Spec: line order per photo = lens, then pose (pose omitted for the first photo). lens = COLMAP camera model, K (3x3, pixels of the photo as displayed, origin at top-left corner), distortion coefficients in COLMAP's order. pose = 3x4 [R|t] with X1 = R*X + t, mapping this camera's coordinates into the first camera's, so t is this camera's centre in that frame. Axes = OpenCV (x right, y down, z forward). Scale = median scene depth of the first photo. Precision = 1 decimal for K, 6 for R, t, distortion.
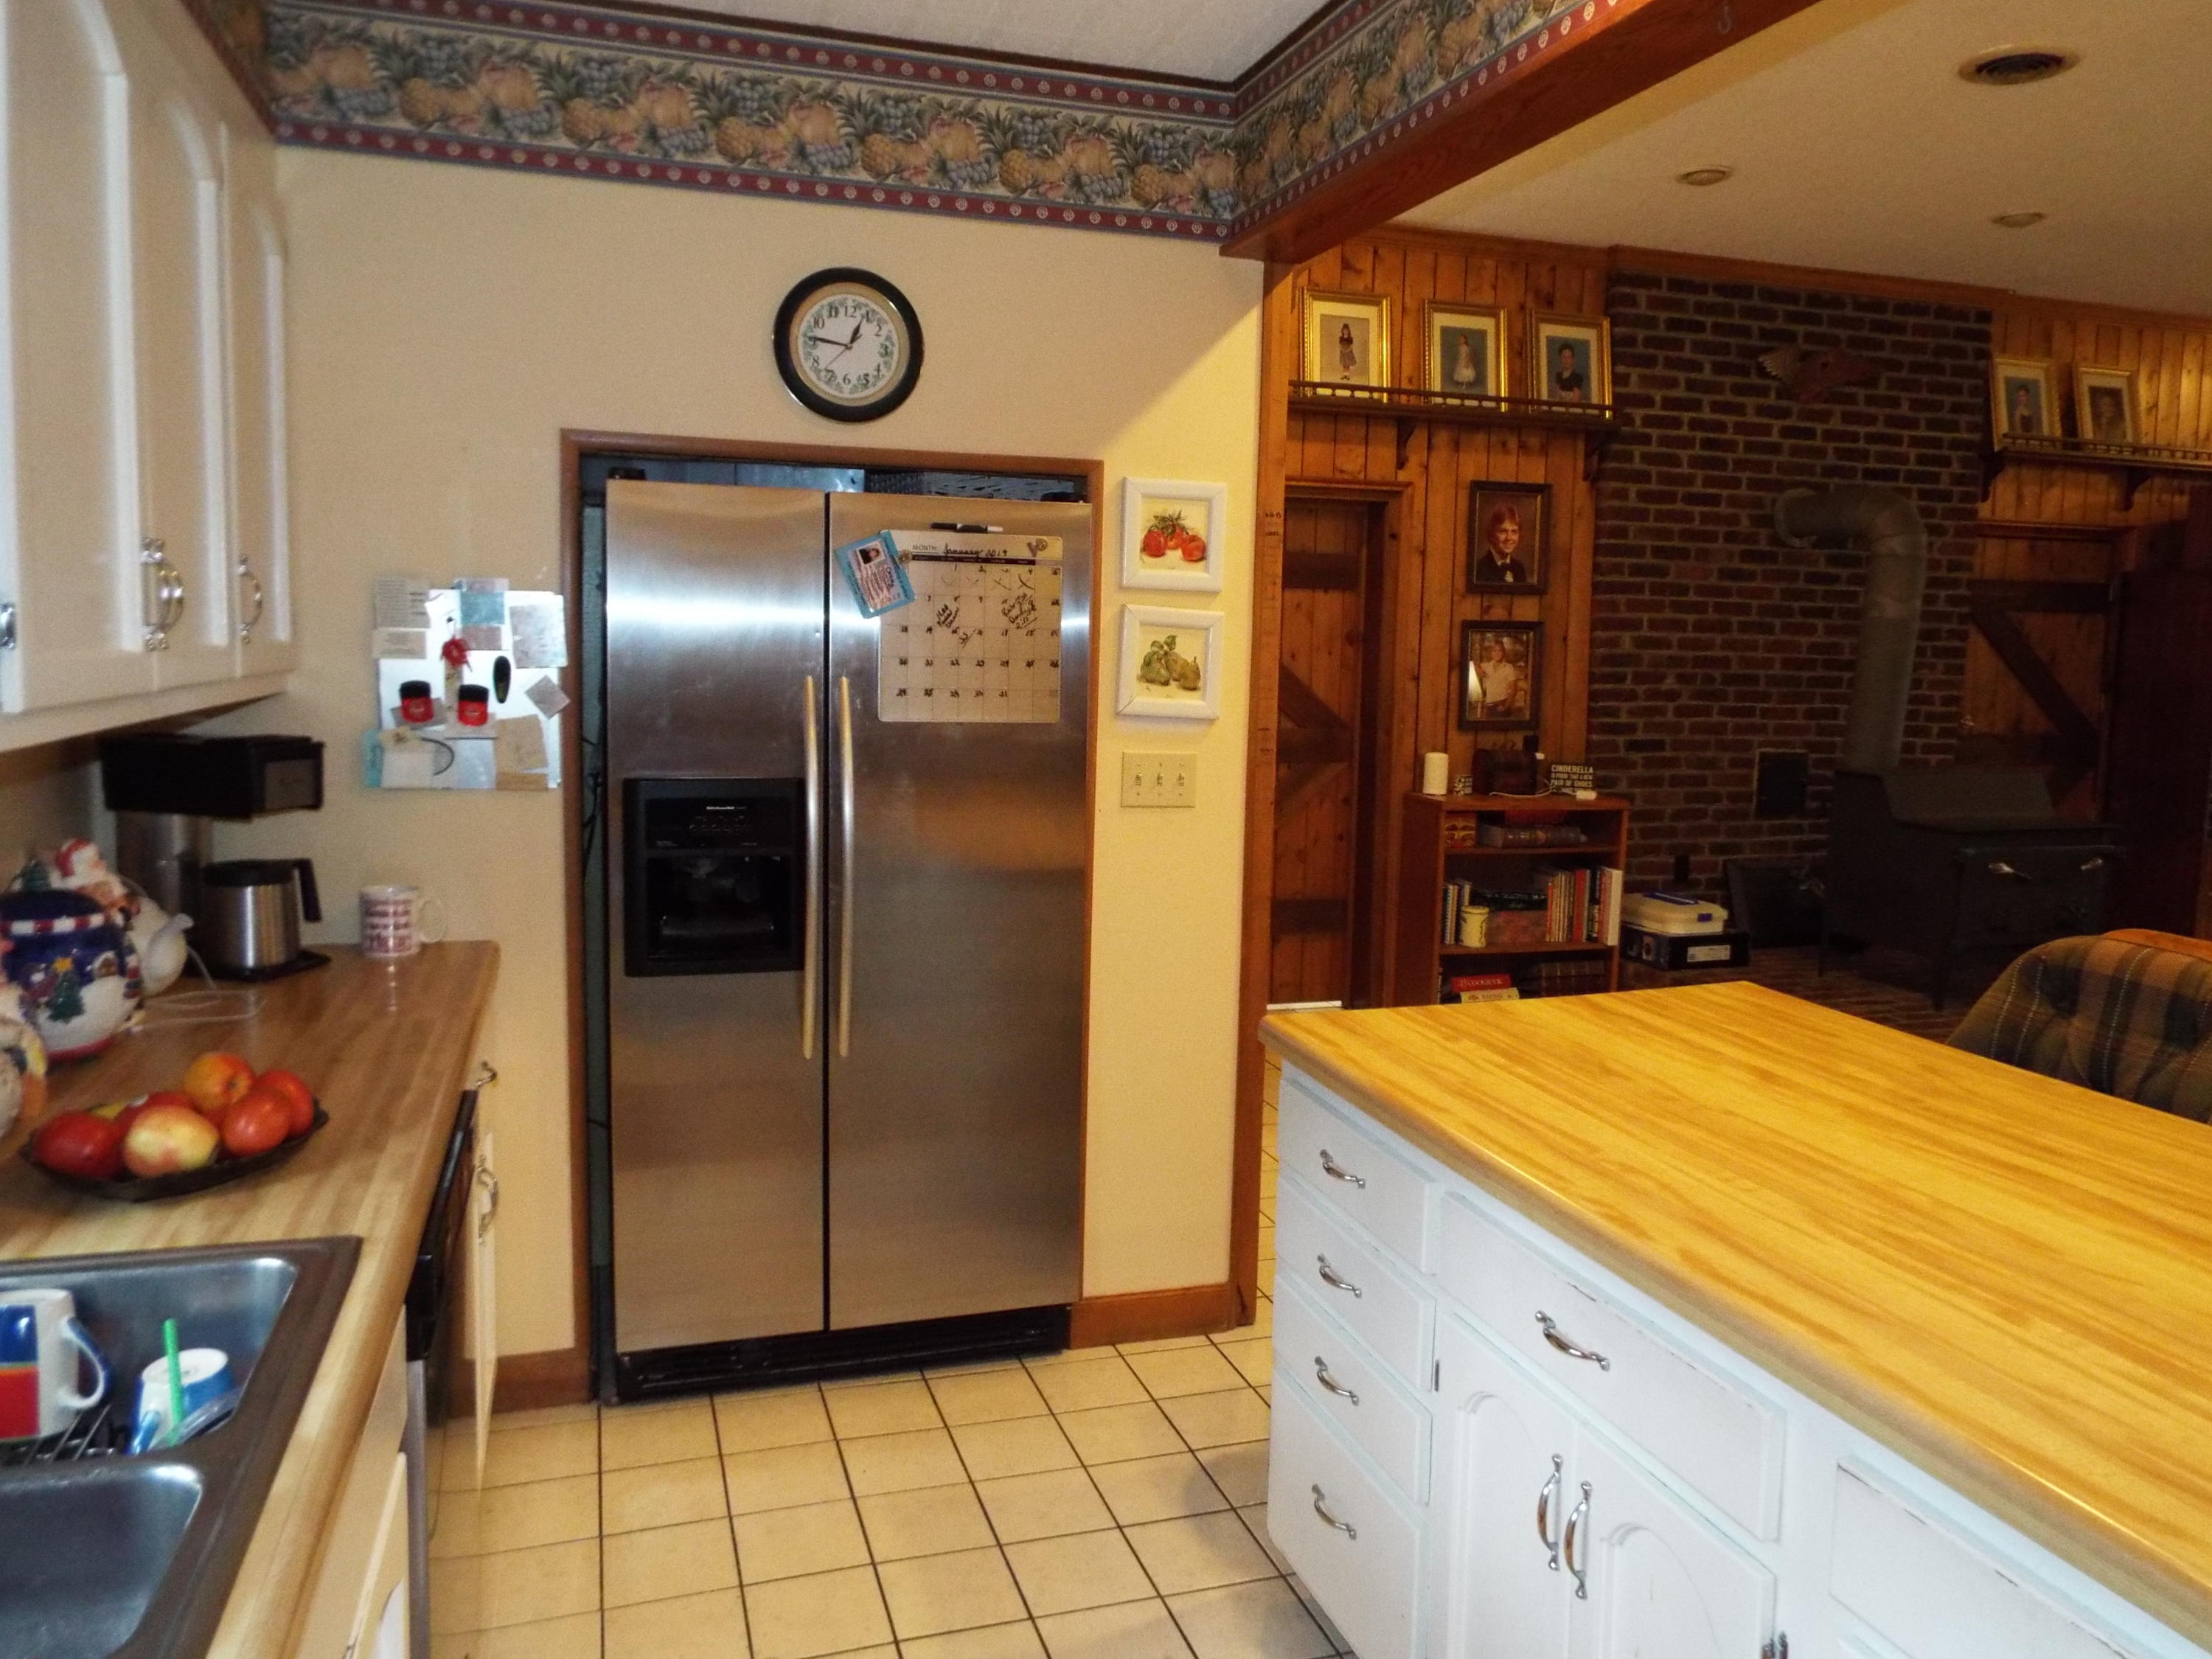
lens RADIAL K [[1624.8, 0, 1134.3], [0, 1624.8, 811.5], [0, 0, 1]] dist [0.004204, 0.000318]
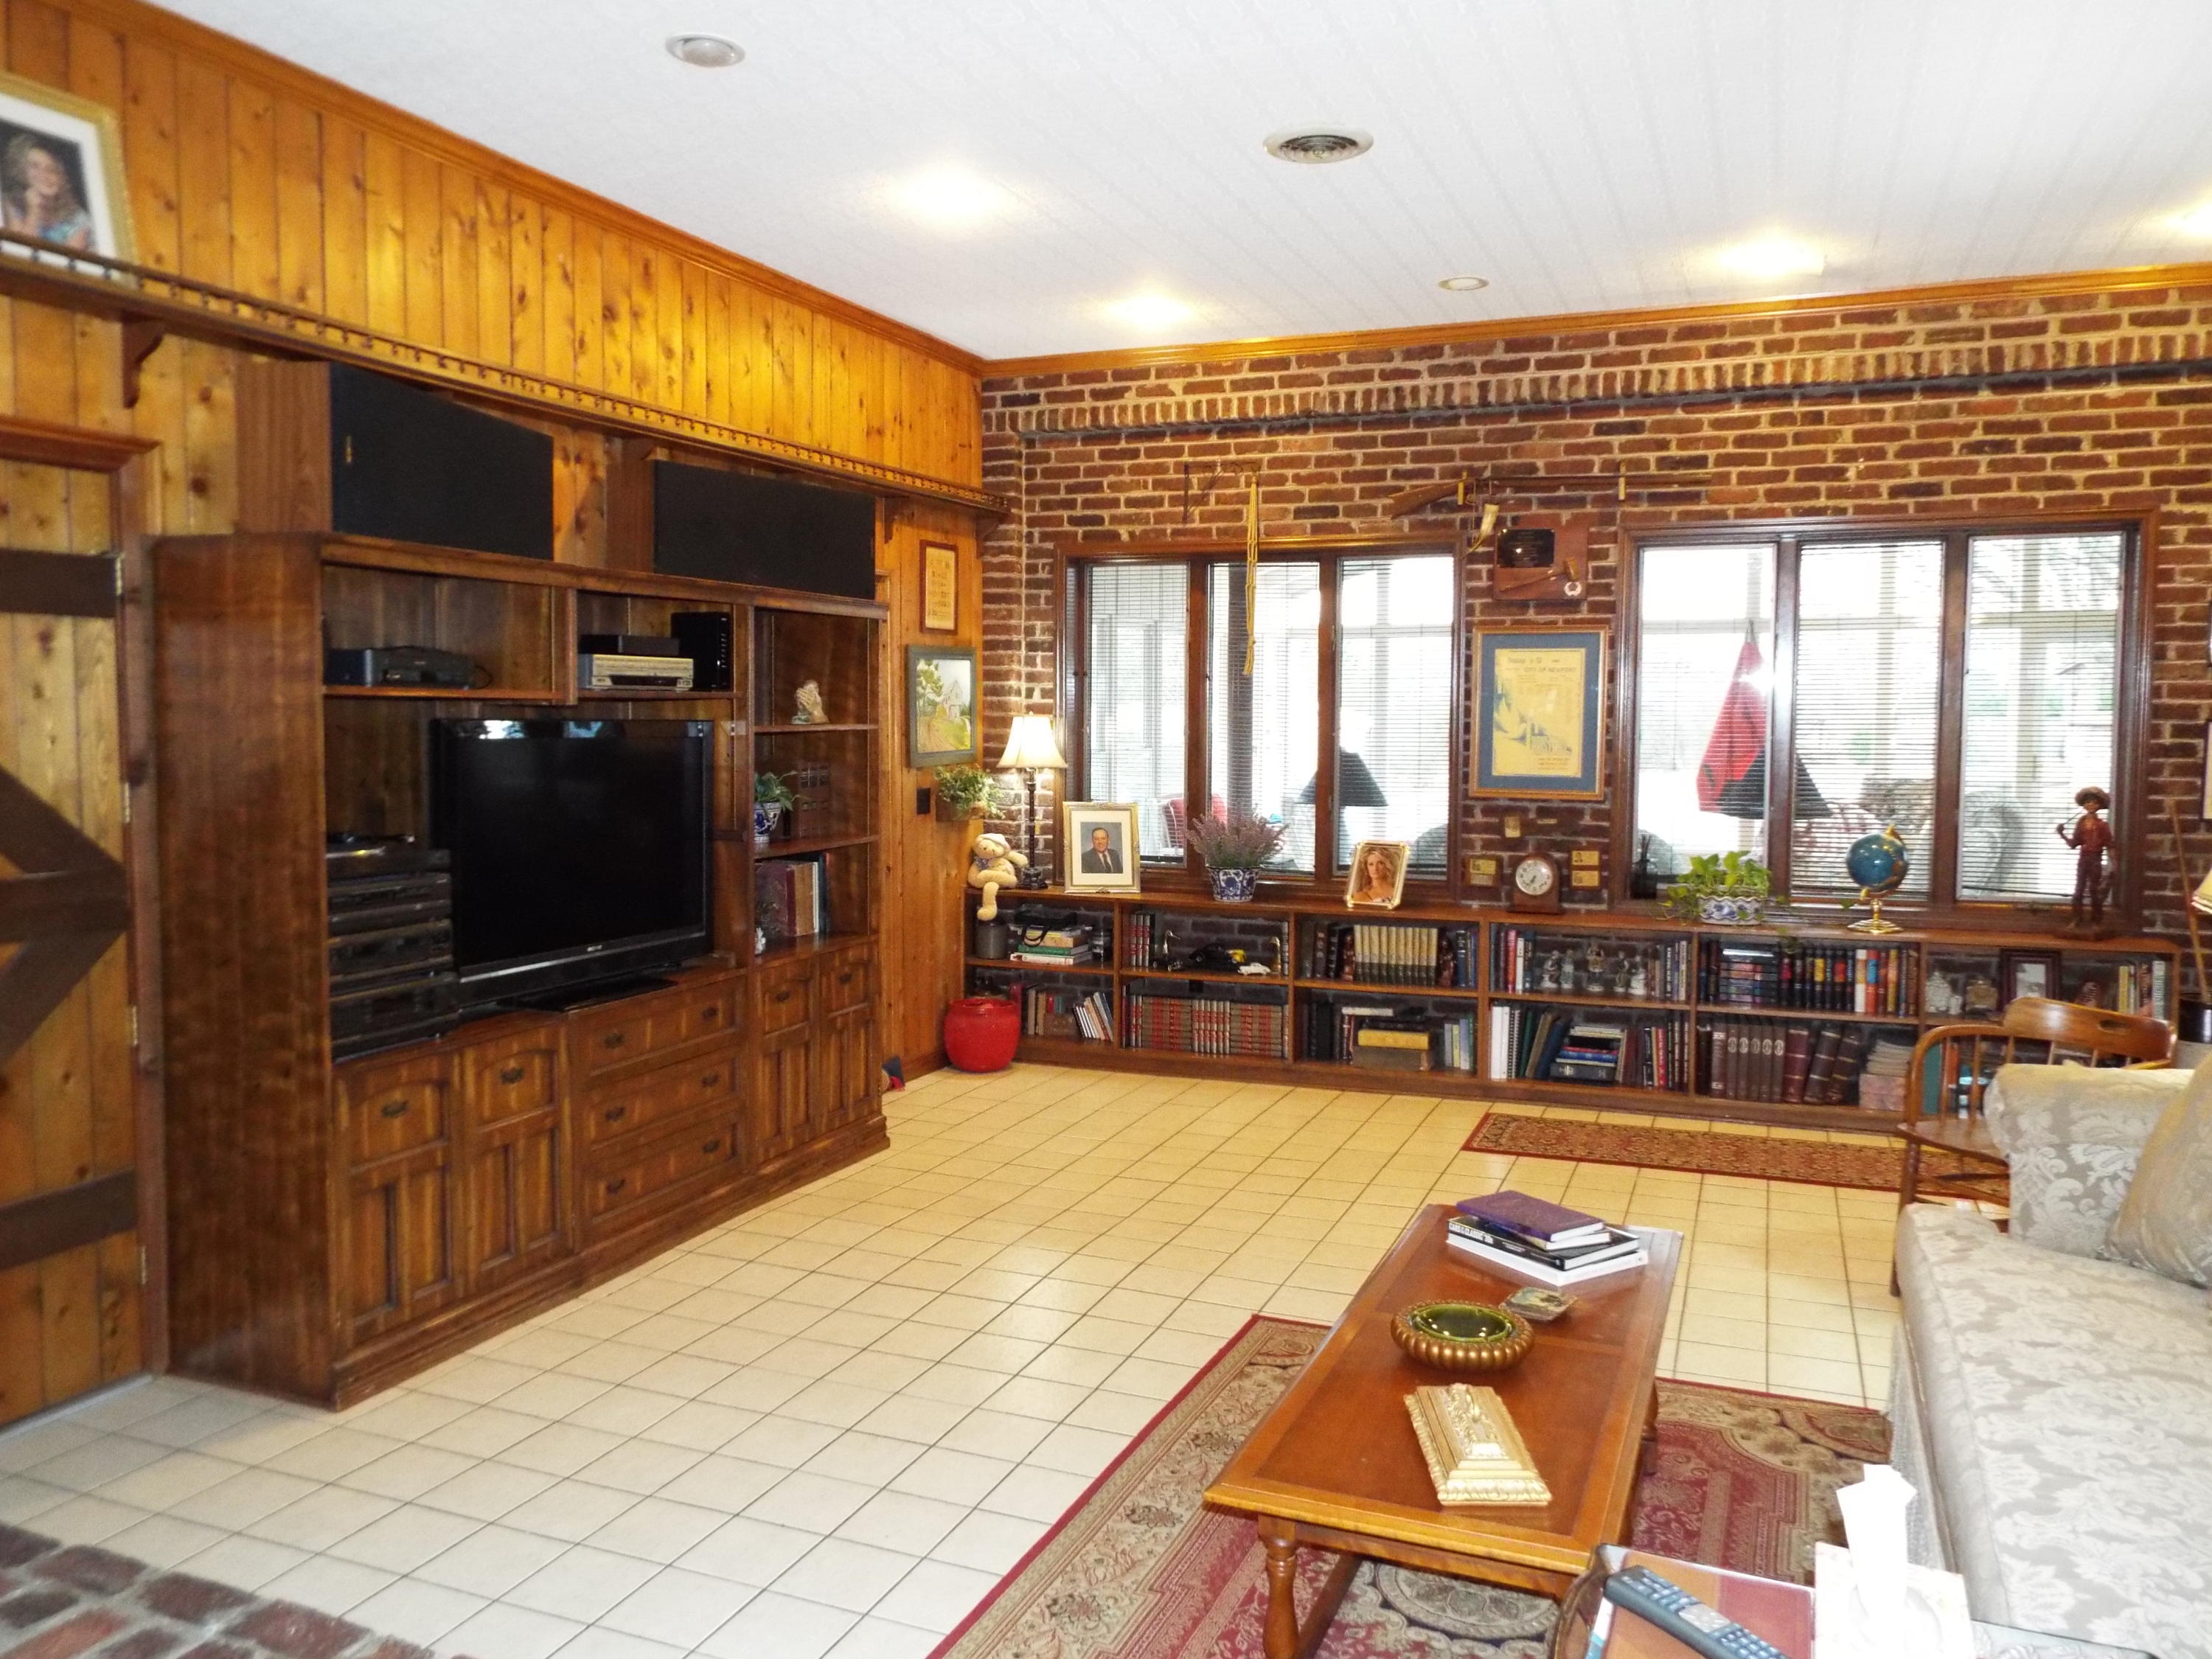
lens RADIAL K [[1624.8, 0, 1134.3], [0, 1624.8, 811.5], [0, 0, 1]] dist [0.004204, 0.000318]
pose [[0.646463, -0.060816, 0.760518, 0.473894], [0.083490, 0.996470, 0.008715, -0.049612], [-0.758364, 0.057862, 0.649259, 0.517506]]
